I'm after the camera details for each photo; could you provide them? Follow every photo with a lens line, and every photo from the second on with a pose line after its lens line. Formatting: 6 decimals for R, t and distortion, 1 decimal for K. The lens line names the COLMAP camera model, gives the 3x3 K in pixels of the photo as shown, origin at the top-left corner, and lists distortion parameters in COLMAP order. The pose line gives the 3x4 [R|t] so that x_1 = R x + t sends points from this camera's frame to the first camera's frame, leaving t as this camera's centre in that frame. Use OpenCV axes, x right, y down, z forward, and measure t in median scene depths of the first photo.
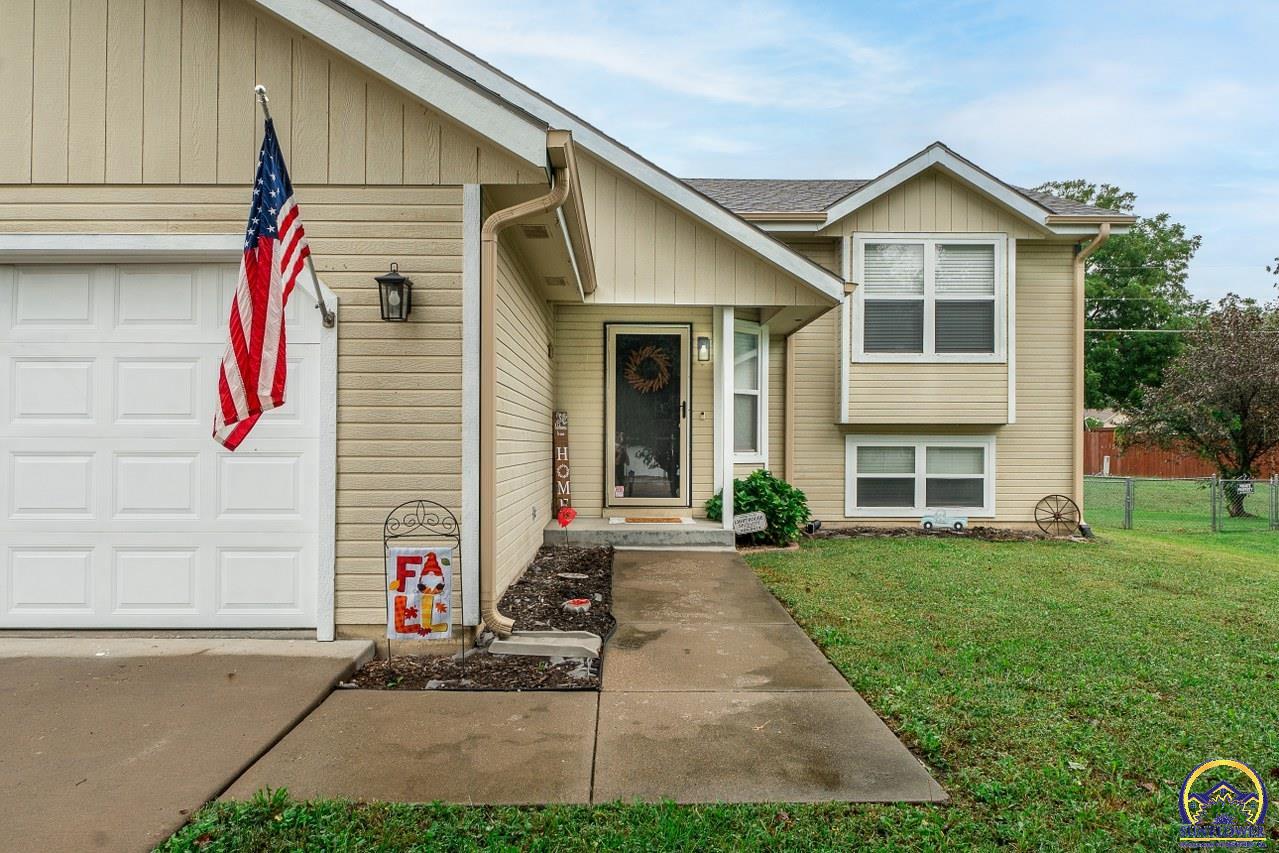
lens RADIAL K [[898.4, 0, 639.5], [0, 898.4, 426.5], [0, 0, 1]] dist [-0.000477, -0.003606]
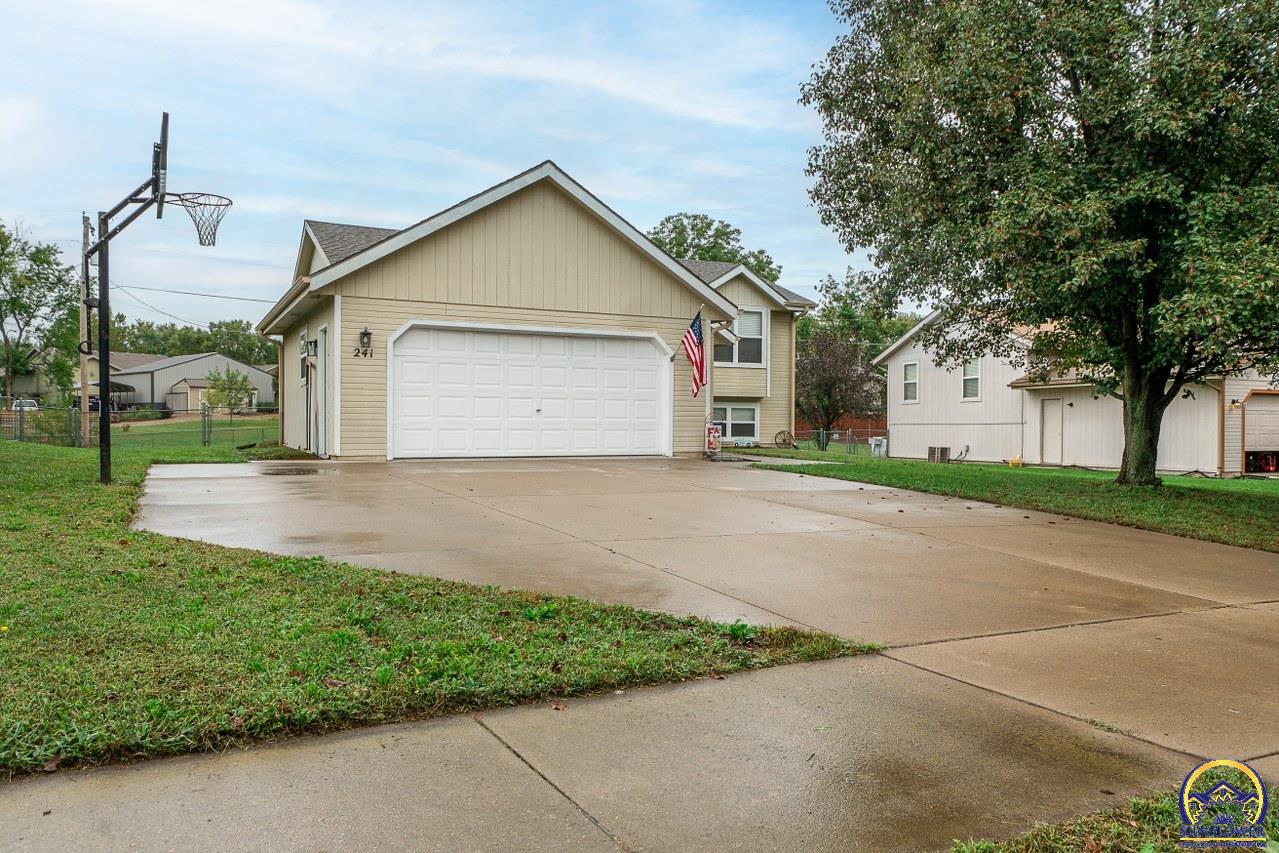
lens RADIAL K [[996.9, 0, 639.5], [0, 996.9, 426.5], [0, 0, 1]] dist [-0.001389, -0.000116]
pose [[0.893824, 0.002472, 0.448412, -0.896339], [-0.011629, 0.999776, 0.017669, 0.027412], [-0.448268, -0.021007, 0.893652, -0.951756]]
